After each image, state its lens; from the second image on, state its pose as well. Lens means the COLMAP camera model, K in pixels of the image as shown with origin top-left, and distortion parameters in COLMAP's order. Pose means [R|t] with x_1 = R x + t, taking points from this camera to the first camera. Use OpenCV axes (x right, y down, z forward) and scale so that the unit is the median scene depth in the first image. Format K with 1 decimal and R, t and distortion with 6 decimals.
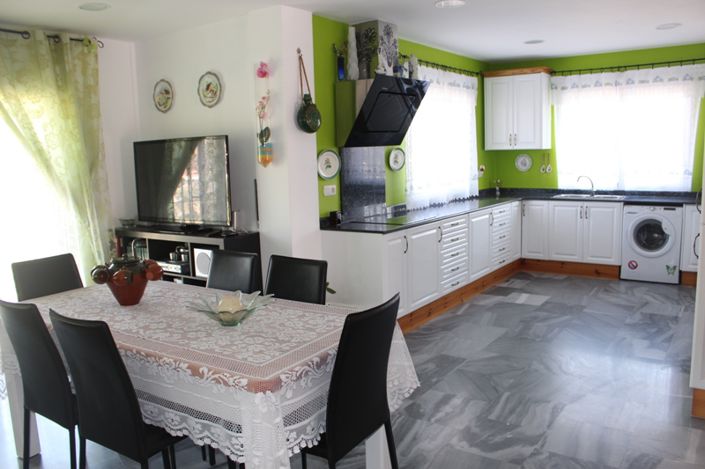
lens RADIAL K [[591.3, 0, 352.5], [0, 591.3, 234.5], [0, 0, 1]] dist [-0.147748, 0.132308]
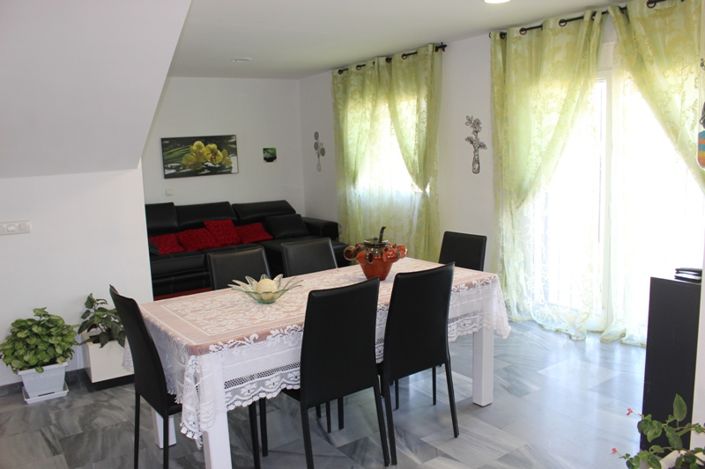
lens RADIAL K [[591.3, 0, 352.5], [0, 591.3, 234.5], [0, 0, 1]] dist [-0.147748, 0.132308]
pose [[-0.347722, 0.179952, -0.920167, 0.341907], [-0.083592, 0.971551, 0.221589, -0.110354], [0.933864, 0.153970, -0.322787, 0.642817]]
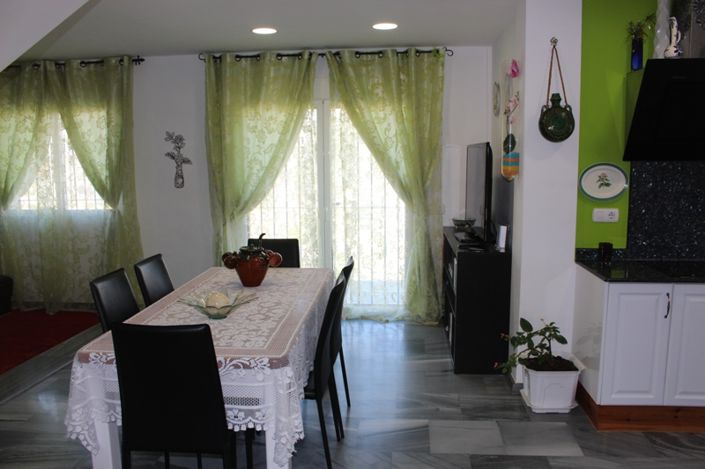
lens RADIAL K [[591.3, 0, 352.5], [0, 591.3, 234.5], [0, 0, 1]] dist [-0.147748, 0.132308]
pose [[0.486670, 0.142111, -0.861950, 0.368571], [-0.131089, 0.987388, 0.088778, -0.059401], [0.863695, 0.069787, 0.499161, 0.271821]]
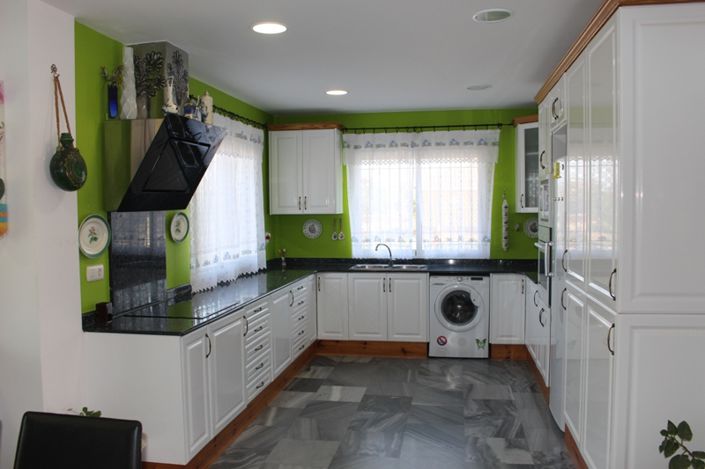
lens RADIAL K [[603.4, 0, 352.5], [0, 603.4, 234.5], [0, 0, 1]] dist [-0.157555, 0.149924]
pose [[0.905489, 0.001158, 0.424367, -0.047149], [0.042618, 0.994693, -0.093651, -0.033775], [-0.422223, 0.102886, 0.900634, 0.194568]]
